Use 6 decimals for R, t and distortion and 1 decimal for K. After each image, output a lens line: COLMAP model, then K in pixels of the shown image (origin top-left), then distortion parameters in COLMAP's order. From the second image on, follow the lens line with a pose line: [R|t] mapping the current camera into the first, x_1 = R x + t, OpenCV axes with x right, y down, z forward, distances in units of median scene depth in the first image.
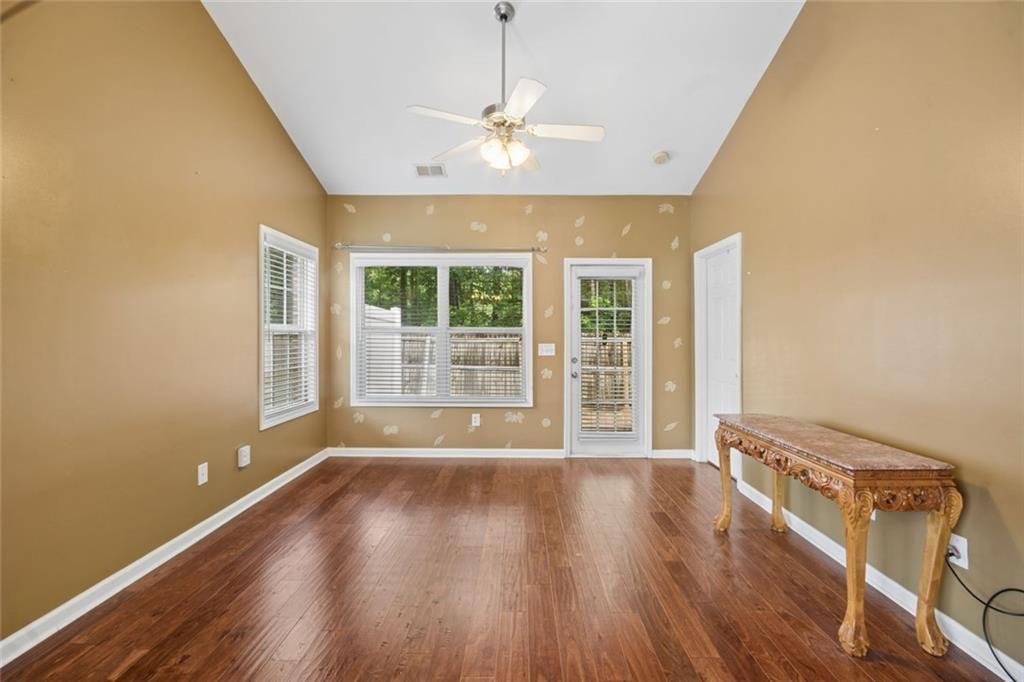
lens RADIAL K [[459.0, 0, 525.4], [0, 459.0, 337.3], [0, 0, 1]] dist [0.025909, 0.003947]
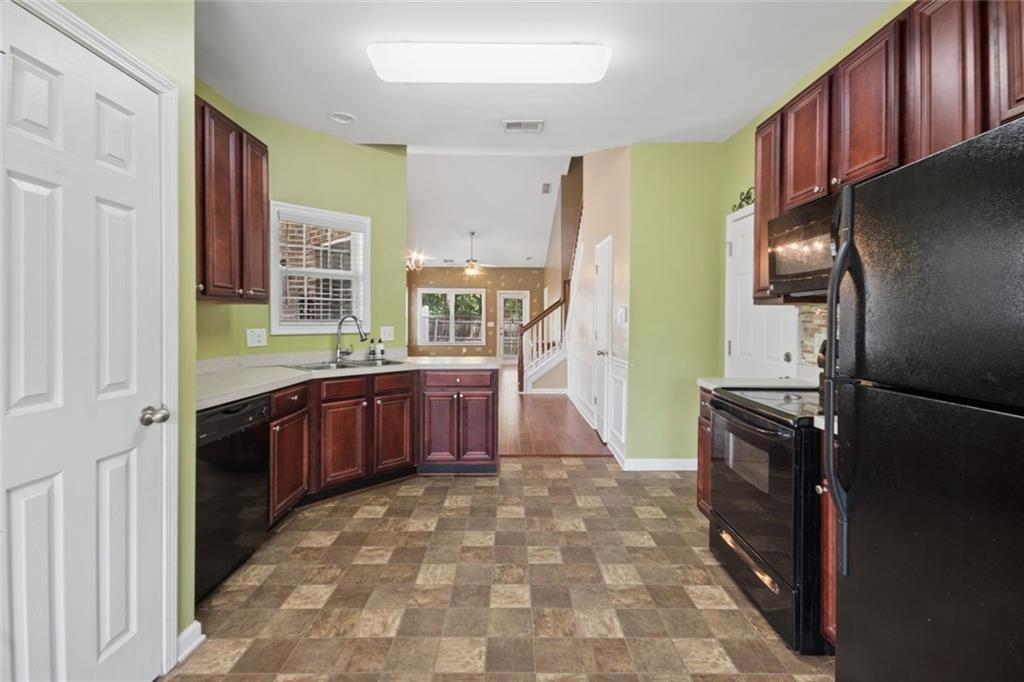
lens RADIAL K [[459.0, 0, 508.6], [0, 459.0, 319.6], [0, 0, 1]] dist [0.025909, 0.003947]
pose [[0.999869, 0.002724, -0.015927, 0.195945], [-0.002793, 0.999987, -0.004310, 0.010828], [0.015915, 0.004354, 0.999864, -1.706956]]
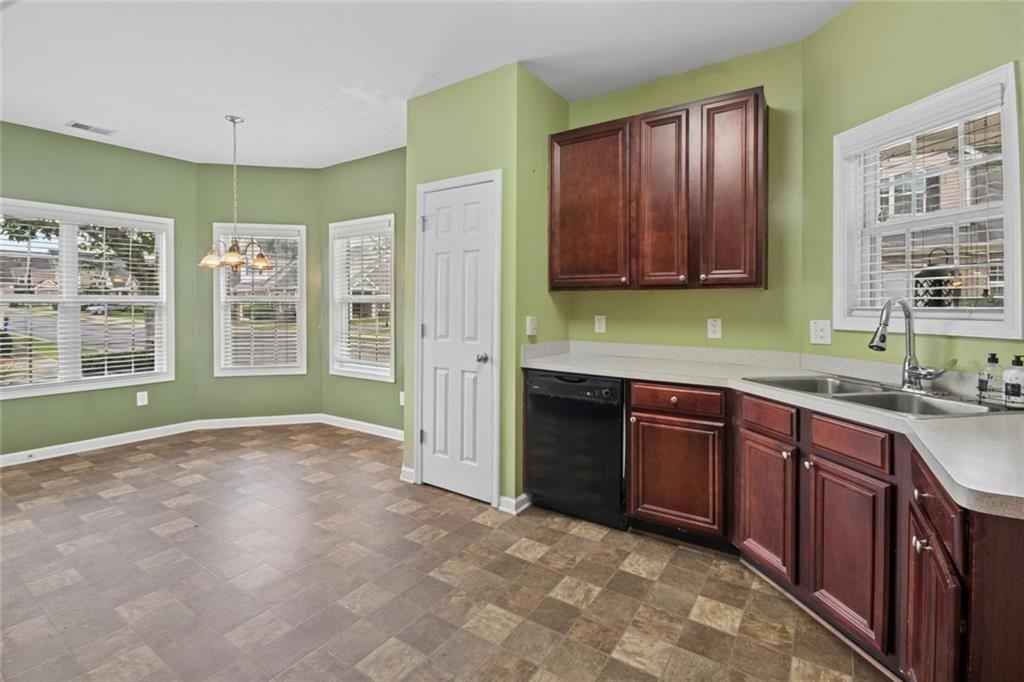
lens RADIAL K [[459.0, 0, 514.6], [0, 459.0, 317.1], [0, 0, 1]] dist [0.025909, 0.003947]
pose [[-0.556035, 0.015640, -0.831012, 0.416613], [-0.004502, 0.999752, 0.021828, 0.009742], [0.831147, 0.015878, -0.555826, -1.017762]]
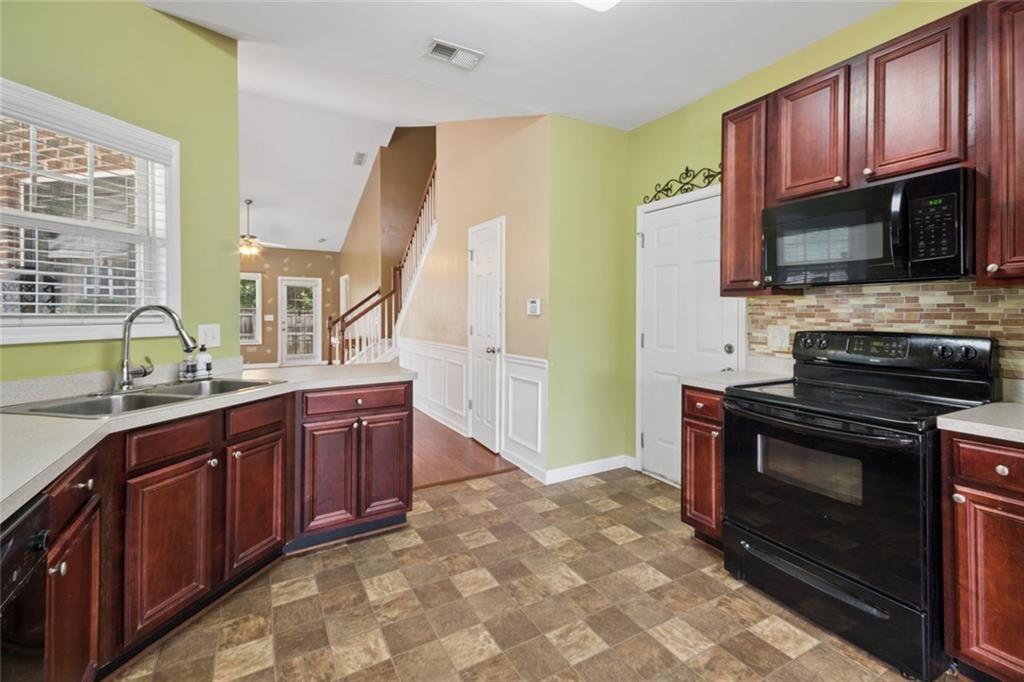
lens RADIAL K [[459.0, 0, 516.3], [0, 459.0, 311.2], [0, 0, 1]] dist [0.025909, 0.003947]
pose [[0.874907, 0.001319, 0.484290, 0.009603], [0.001582, 0.999983, -0.005580, 0.009337], [-0.484289, 0.005648, 0.874890, -1.496979]]
